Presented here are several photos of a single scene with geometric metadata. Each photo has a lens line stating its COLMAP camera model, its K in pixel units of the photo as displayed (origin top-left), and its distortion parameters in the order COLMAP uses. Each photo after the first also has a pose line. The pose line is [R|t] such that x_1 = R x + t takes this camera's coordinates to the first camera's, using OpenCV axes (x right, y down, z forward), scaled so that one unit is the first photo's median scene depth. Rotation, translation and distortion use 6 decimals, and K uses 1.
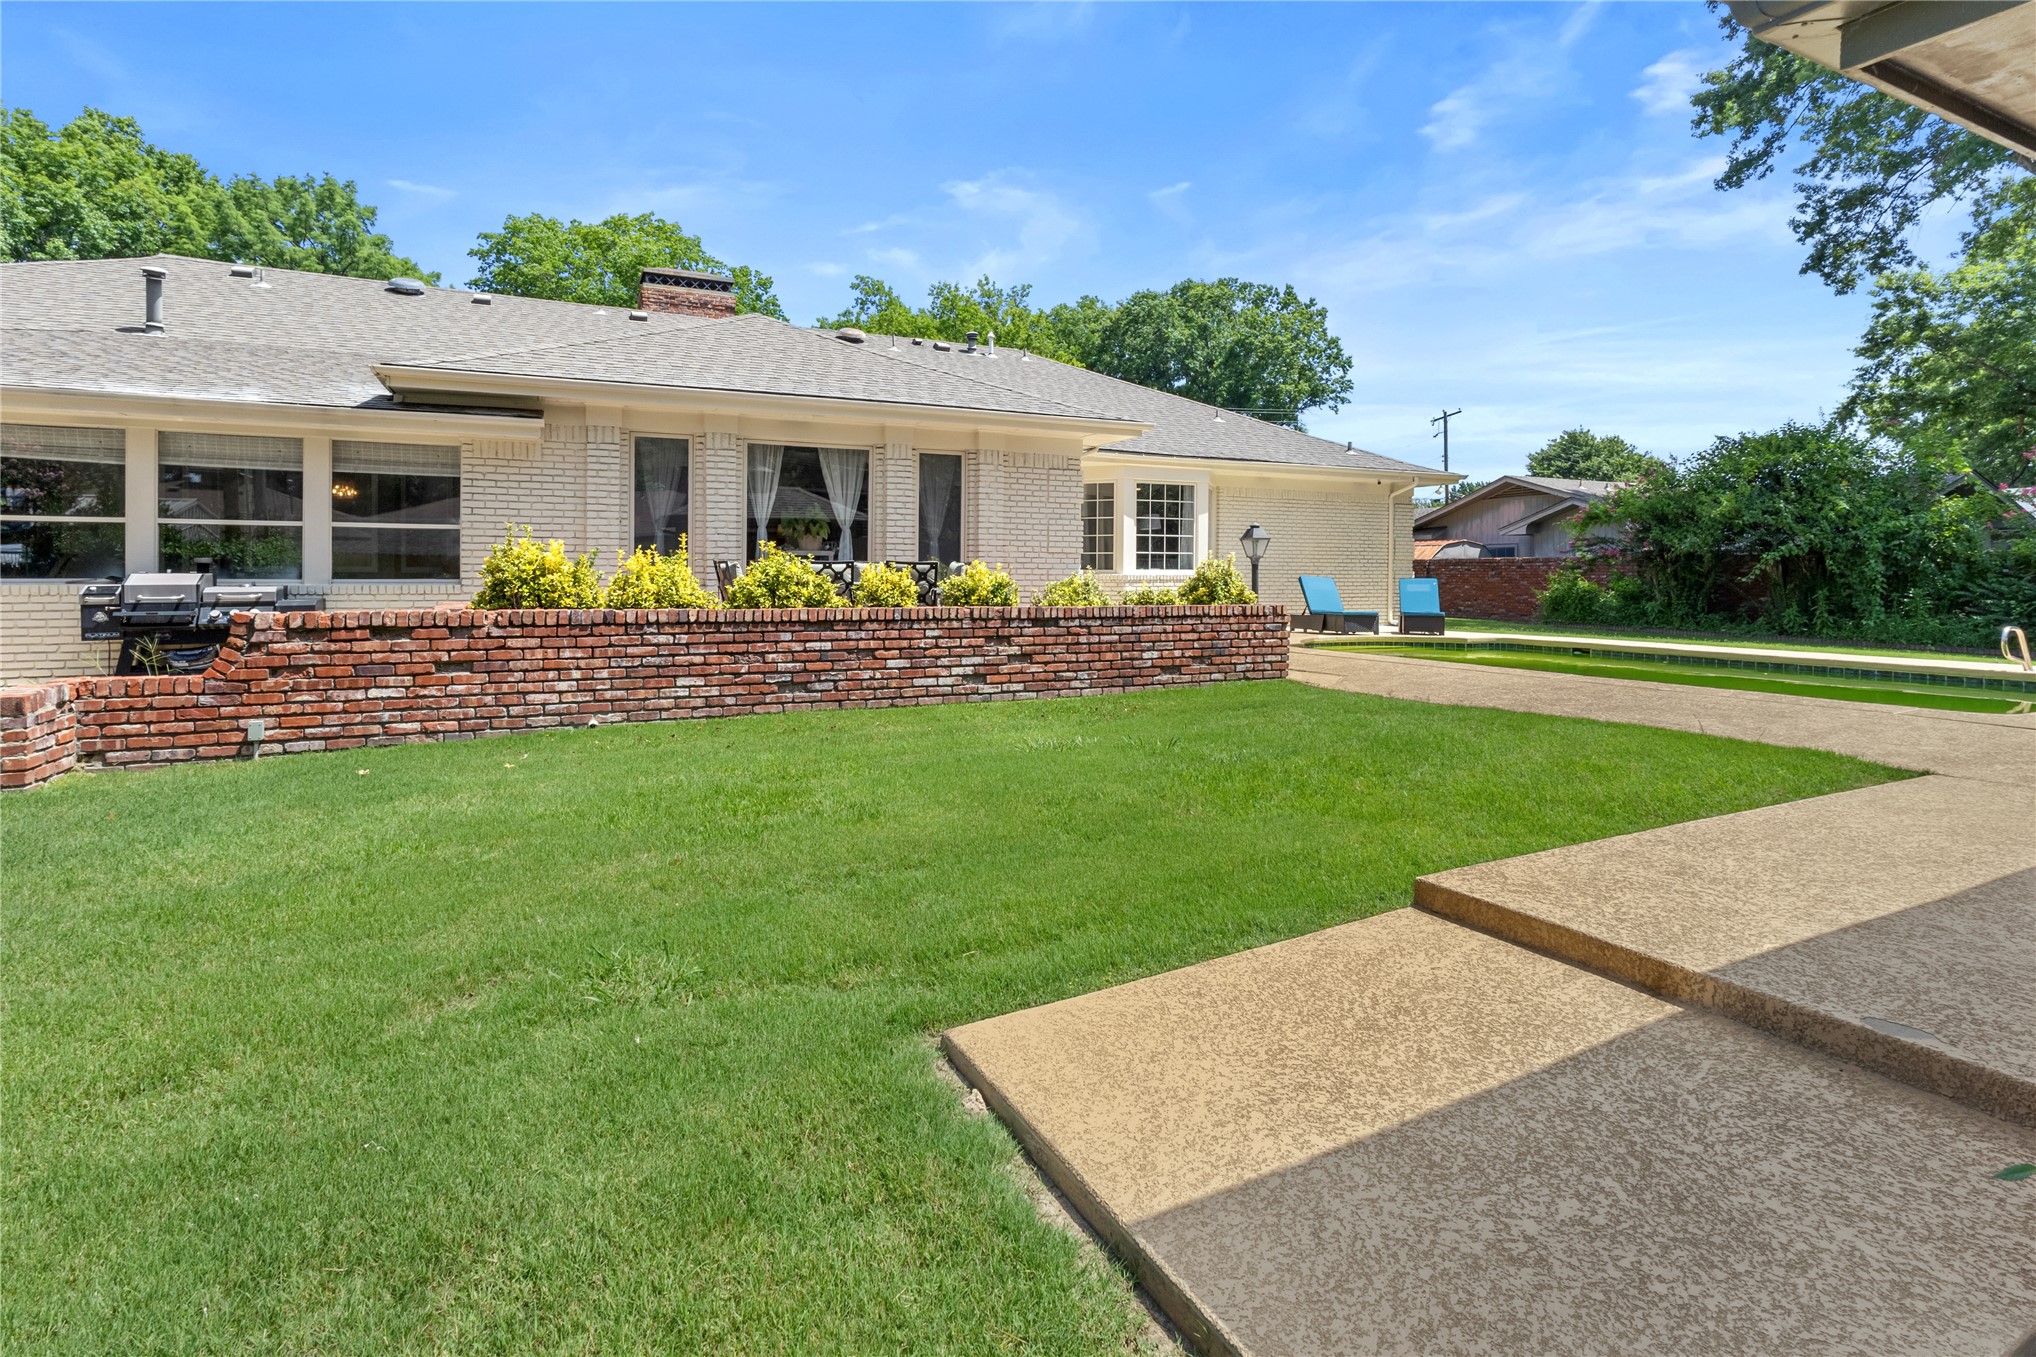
lens RADIAL K [[956.1, 0, 1088.9], [0, 956.1, 514.9], [0, 0, 1]] dist [0.005970, 0.000520]
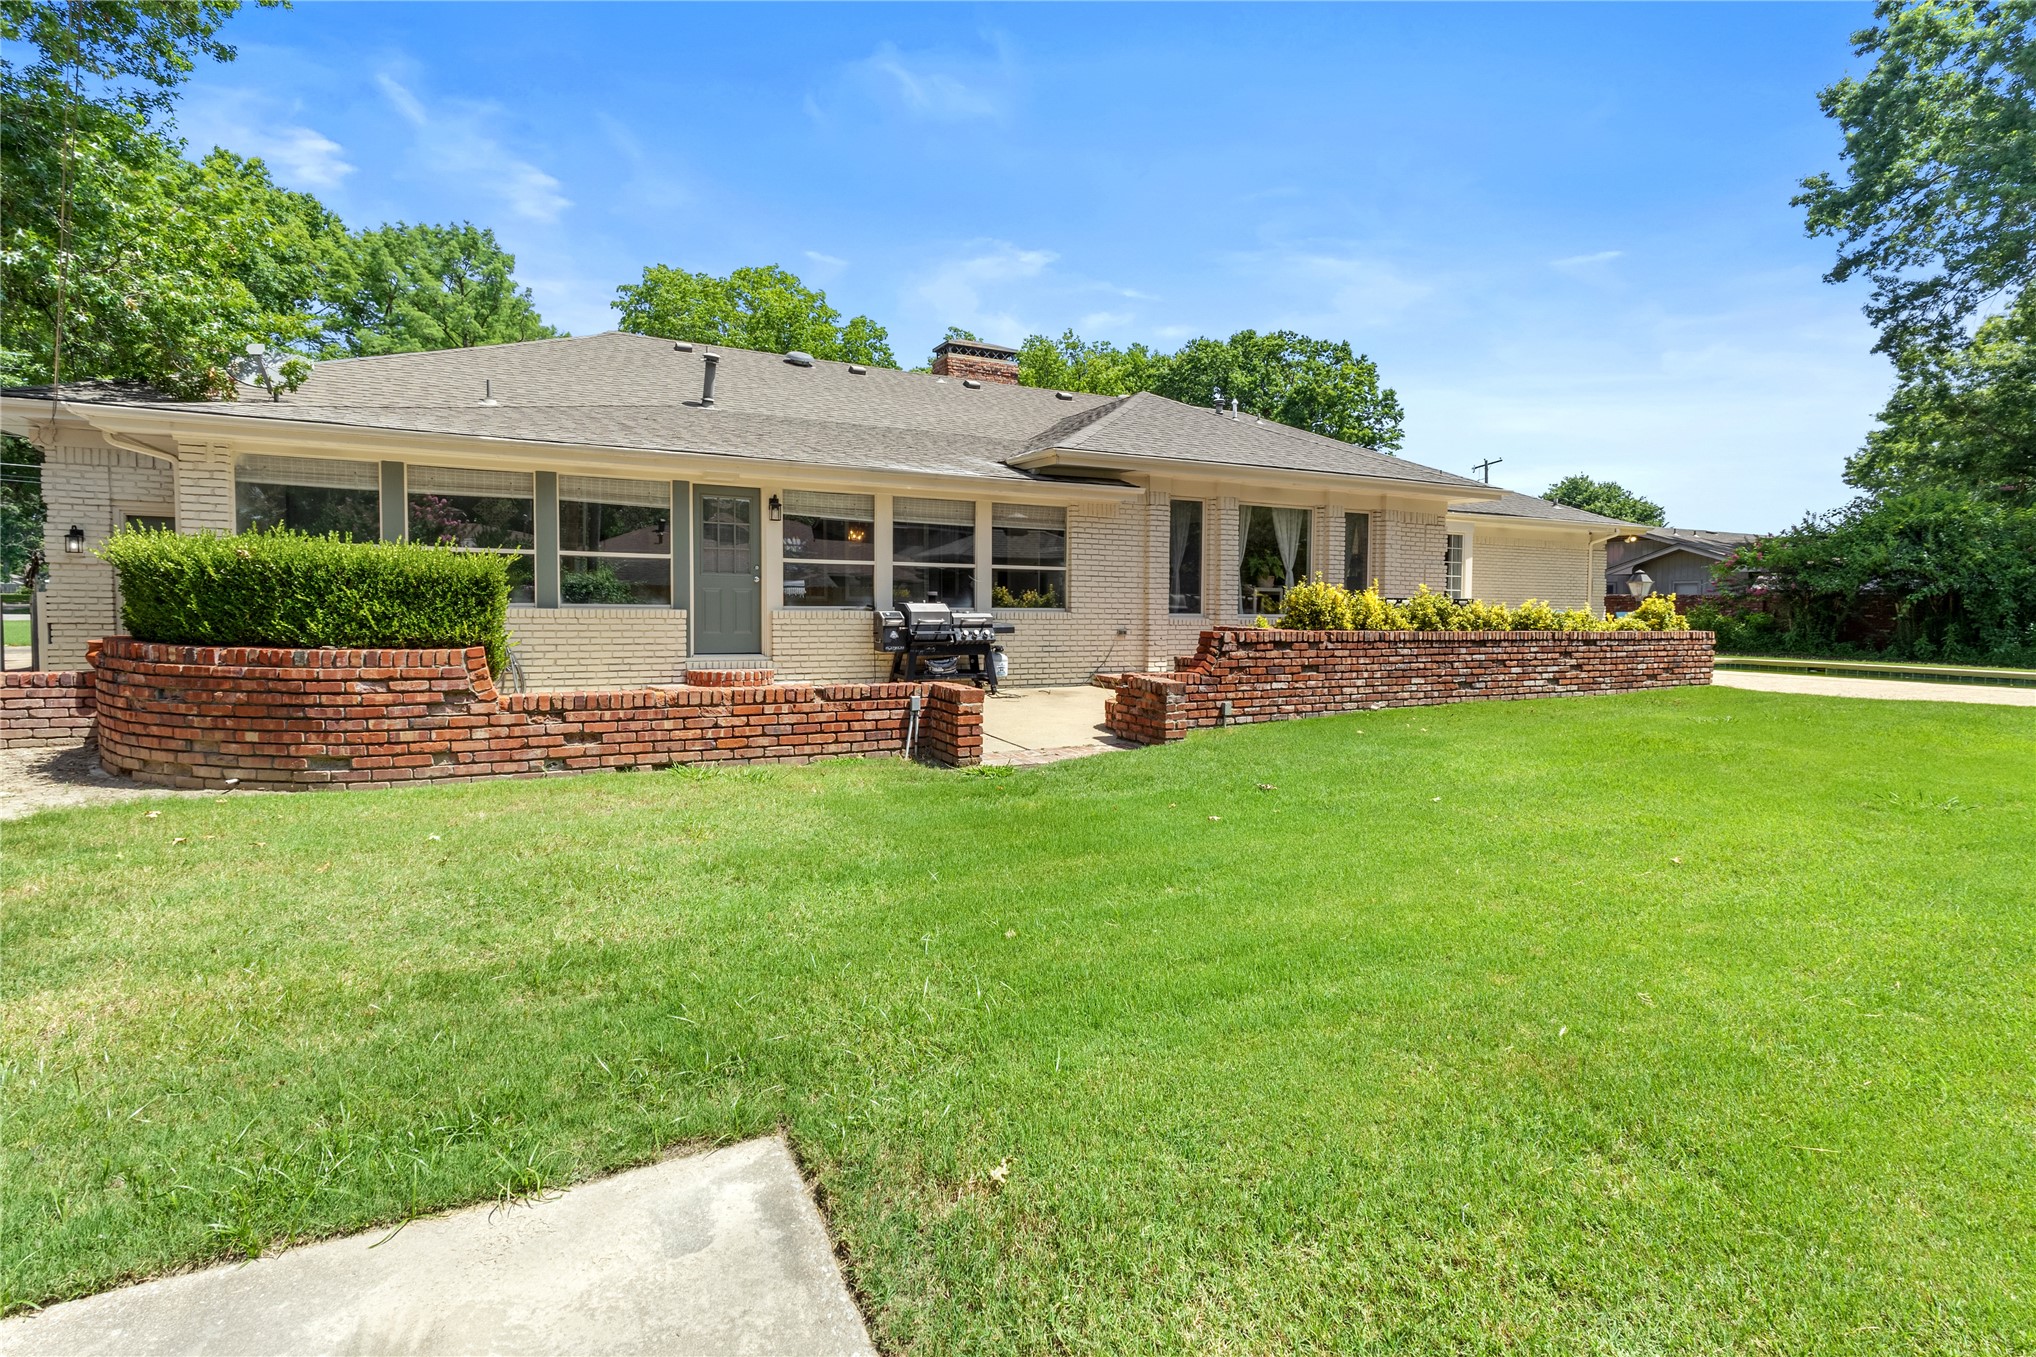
lens RADIAL K [[956.1, 0, 990.0], [0, 956.1, 590.6], [0, 0, 1]] dist [0.005970, 0.000520]
pose [[0.999166, 0.007698, 0.040089, -0.558168], [-0.009668, 0.998742, 0.049199, -0.014367], [-0.039660, -0.049545, 0.997984, -0.210551]]
